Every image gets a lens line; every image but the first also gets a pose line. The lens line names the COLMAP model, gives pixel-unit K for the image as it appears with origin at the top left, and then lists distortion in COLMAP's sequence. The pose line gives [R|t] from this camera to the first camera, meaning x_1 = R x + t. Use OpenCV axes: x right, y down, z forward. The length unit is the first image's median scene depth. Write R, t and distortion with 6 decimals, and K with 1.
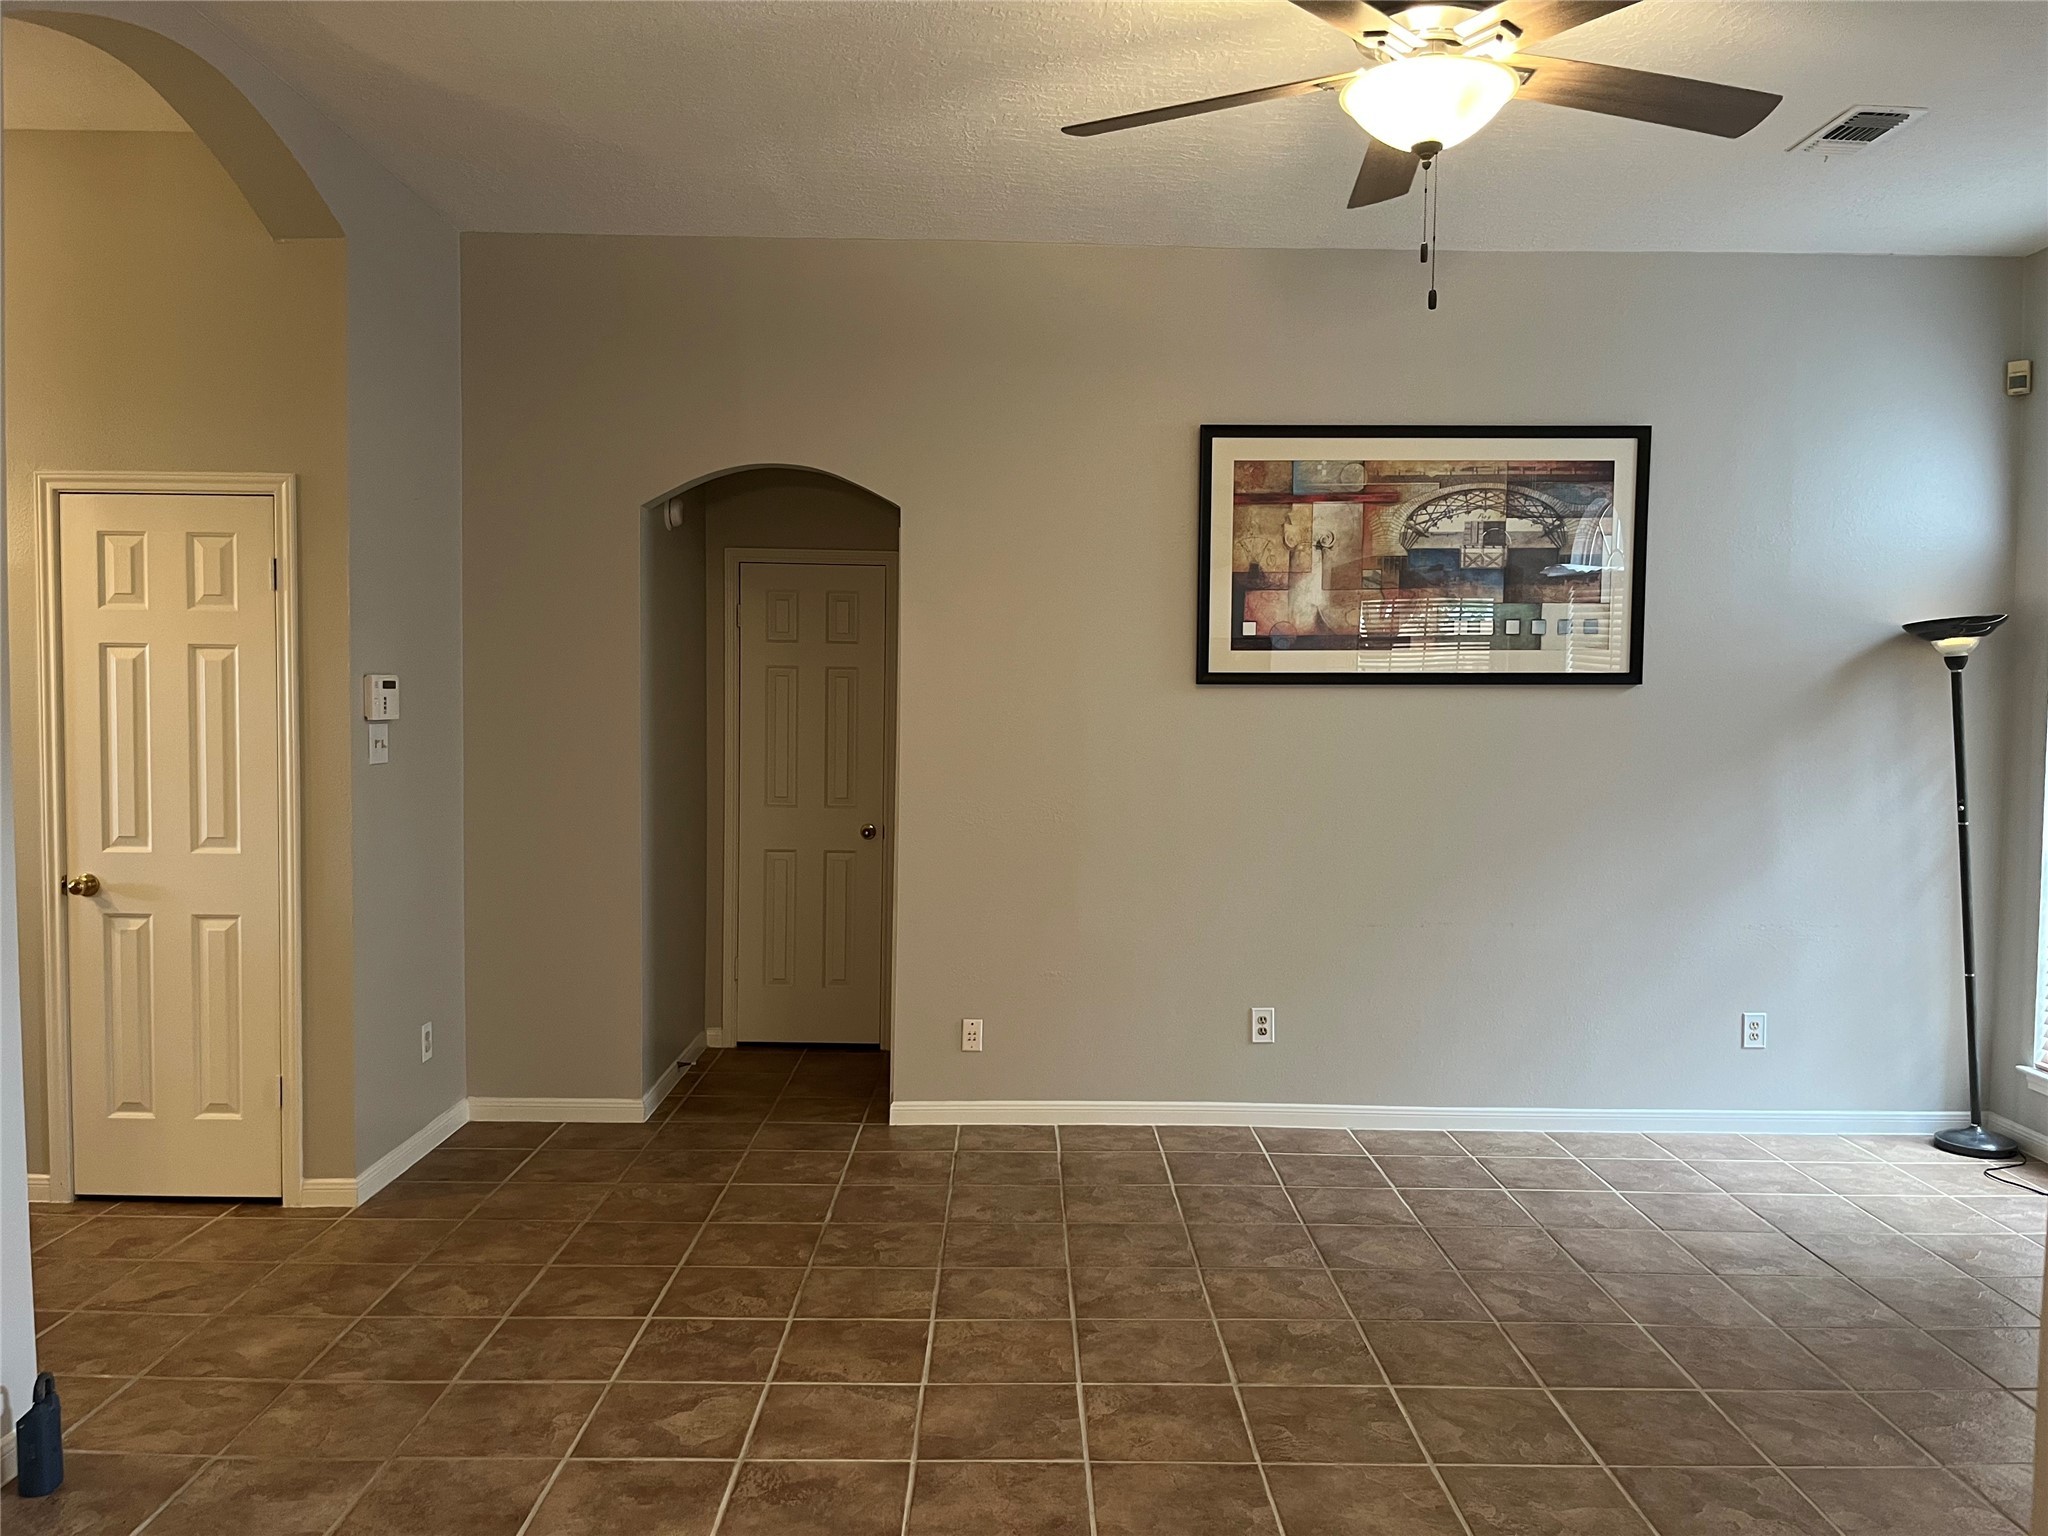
lens RADIAL K [[1555.3, 0, 1024.0], [0, 1555.3, 768.0], [0, 0, 1]] dist [0.041626, -0.065438]
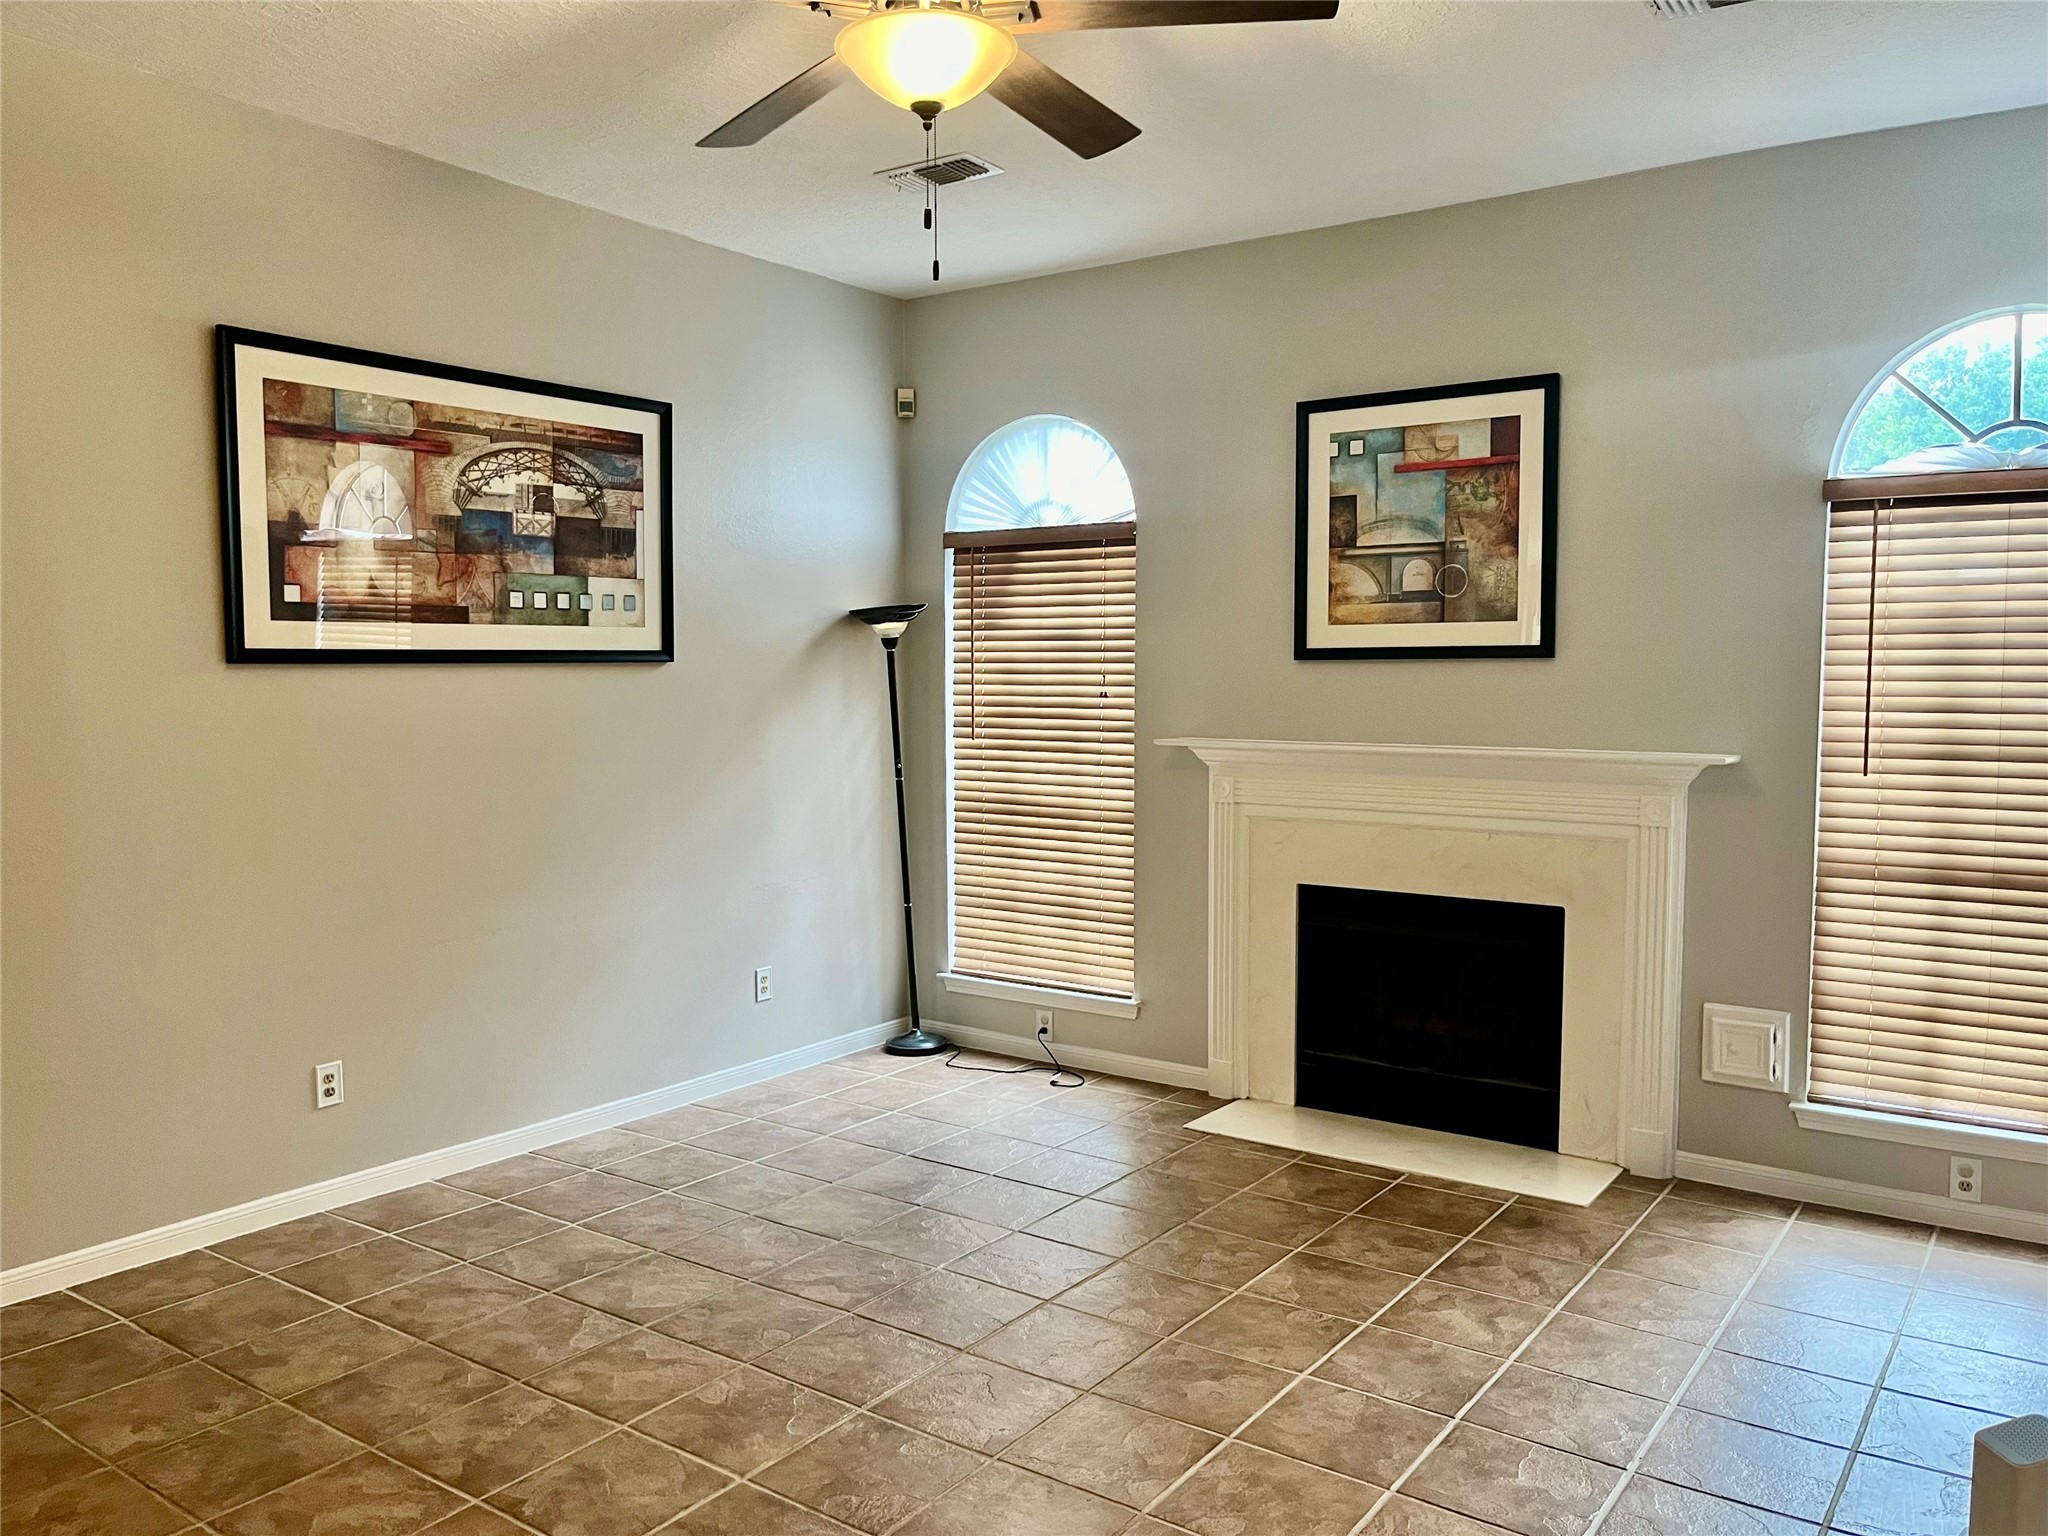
lens RADIAL K [[1555.3, 0, 1024.0], [0, 1555.3, 768.0], [0, 0, 1]] dist [0.041626, -0.065438]
pose [[0.582373, -0.061122, 0.810620, -0.291296], [0.042878, 0.998091, 0.044453, -0.020369], [-0.811790, 0.008869, 0.583882, 0.232362]]
